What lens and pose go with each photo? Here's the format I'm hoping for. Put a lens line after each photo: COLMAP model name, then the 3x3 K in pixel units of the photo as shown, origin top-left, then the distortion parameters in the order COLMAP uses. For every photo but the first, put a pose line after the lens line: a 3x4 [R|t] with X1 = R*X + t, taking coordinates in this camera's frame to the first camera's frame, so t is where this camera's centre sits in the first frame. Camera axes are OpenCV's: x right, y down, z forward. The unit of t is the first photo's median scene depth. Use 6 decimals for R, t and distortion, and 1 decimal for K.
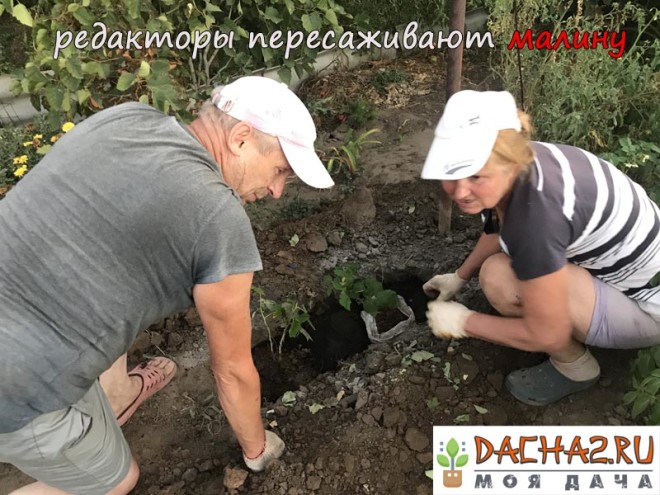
lens RADIAL K [[523.9, 0, 330.0], [0, 523.9, 247.5], [0, 0, 1]] dist [0.042449, -0.011006]
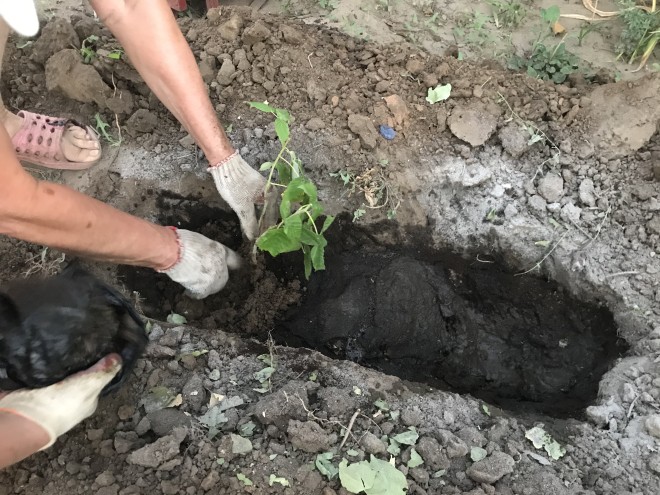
lens RADIAL K [[524.5, 0, 330.0], [0, 524.5, 247.5], [0, 0, 1]] dist [-0.014272, 0.010613]
pose [[0.660279, 0.635547, -0.400140, 0.150072], [-0.482593, 0.767284, 0.422350, -0.059839], [0.575444, -0.085763, 0.813332, 0.516775]]
